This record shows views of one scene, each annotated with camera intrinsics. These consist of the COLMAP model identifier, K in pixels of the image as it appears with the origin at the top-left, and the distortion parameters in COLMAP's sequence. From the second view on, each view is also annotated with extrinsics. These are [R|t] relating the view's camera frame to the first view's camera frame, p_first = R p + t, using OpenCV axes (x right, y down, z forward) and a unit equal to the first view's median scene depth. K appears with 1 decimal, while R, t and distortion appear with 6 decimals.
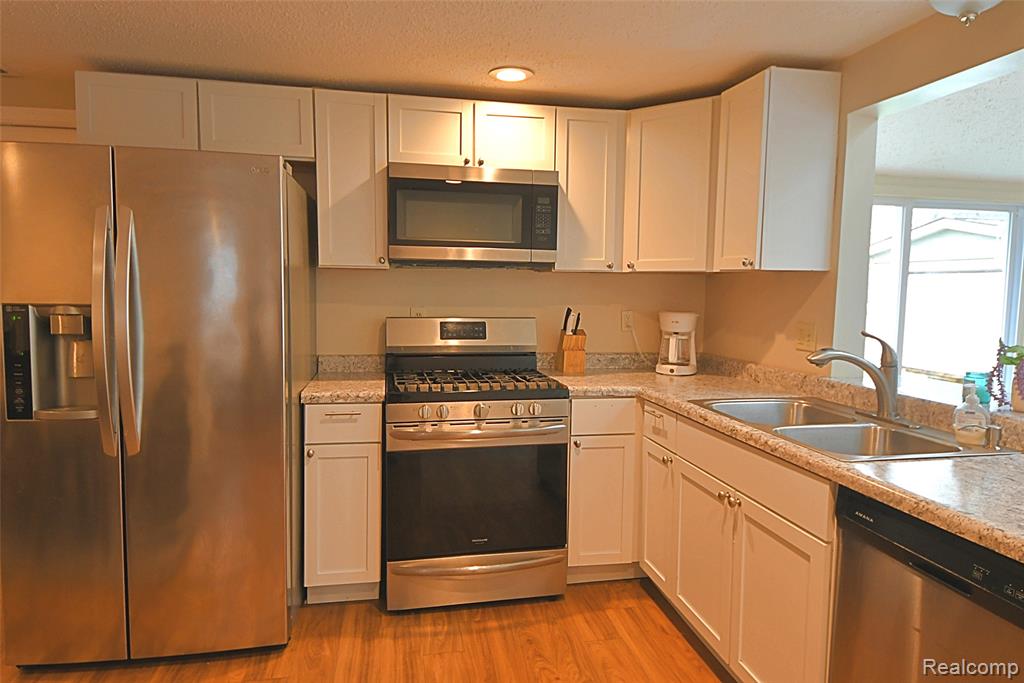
lens RADIAL K [[595.7, 0, 508.9], [0, 595.7, 330.5], [0, 0, 1]] dist [0.034734, -0.000399]
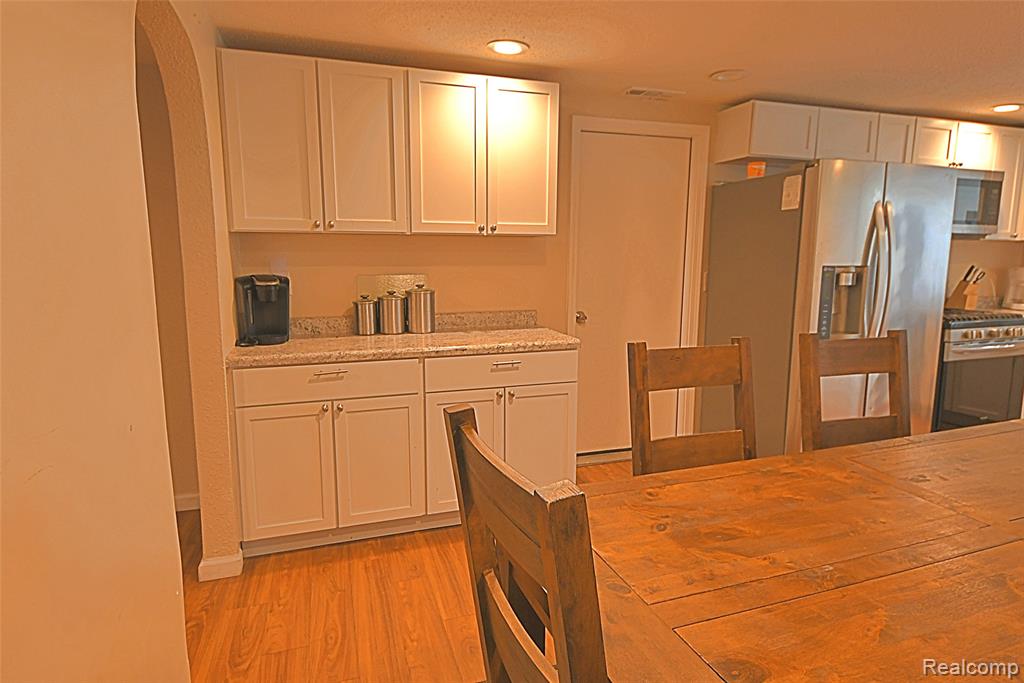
lens RADIAL K [[561.1, 0, 512.0], [0, 561.1, 341.5], [0, 0, 1]] dist [0.000815, -0.000555]
pose [[0.988808, -0.031878, 0.145749, -0.448299], [0.018567, 0.995606, 0.091787, 0.000365], [-0.148034, -0.088054, 0.985055, -0.073831]]
